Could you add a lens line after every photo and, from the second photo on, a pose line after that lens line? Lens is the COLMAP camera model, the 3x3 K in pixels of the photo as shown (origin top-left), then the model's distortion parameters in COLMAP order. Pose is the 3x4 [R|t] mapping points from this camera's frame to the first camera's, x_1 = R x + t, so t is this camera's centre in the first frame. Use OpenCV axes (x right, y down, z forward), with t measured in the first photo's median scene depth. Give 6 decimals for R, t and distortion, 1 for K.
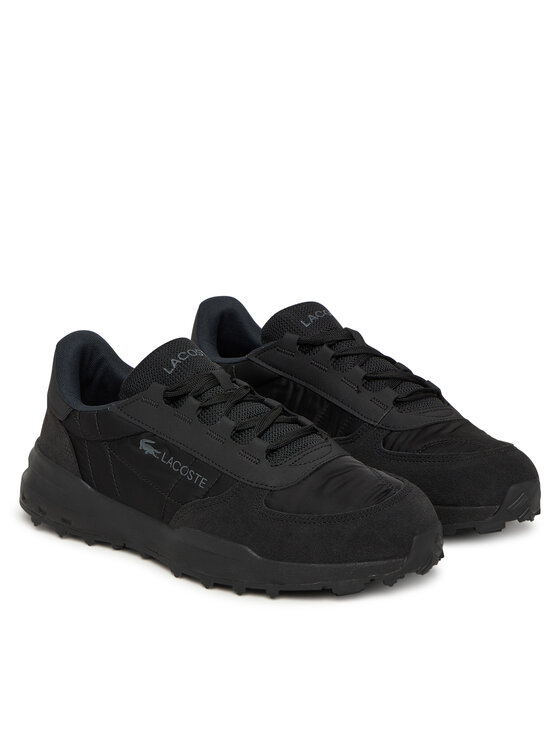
lens RADIAL K [[1550.3, 0, 280.0], [0, 1550.3, 373.0], [0, 0, 1]] dist [-0.014333, -0.037098]
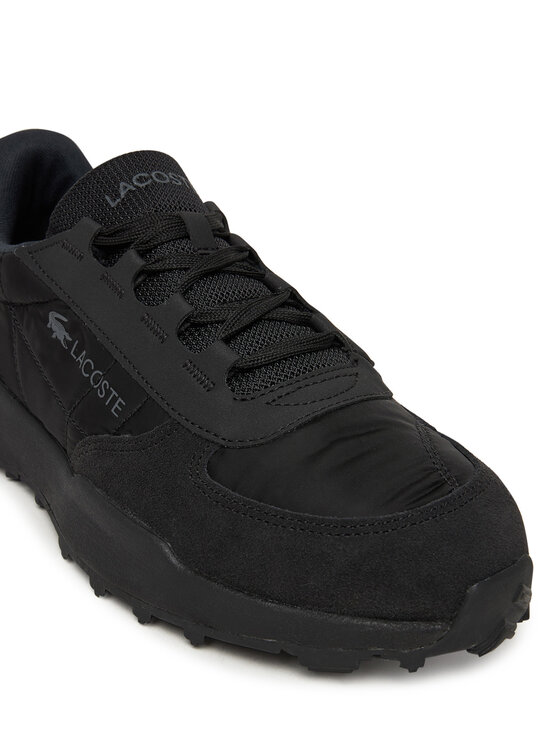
lens RADIAL K [[1514.9, 0, 280.0], [0, 1514.9, 373.0], [0, 0, 1]] dist [-0.027443, 0.136449]
pose [[0.983204, 0.154389, -0.097338, 0.057904], [-0.145611, 0.985087, 0.091660, 0.000874], [0.110037, -0.075947, 0.991022, 0.471246]]
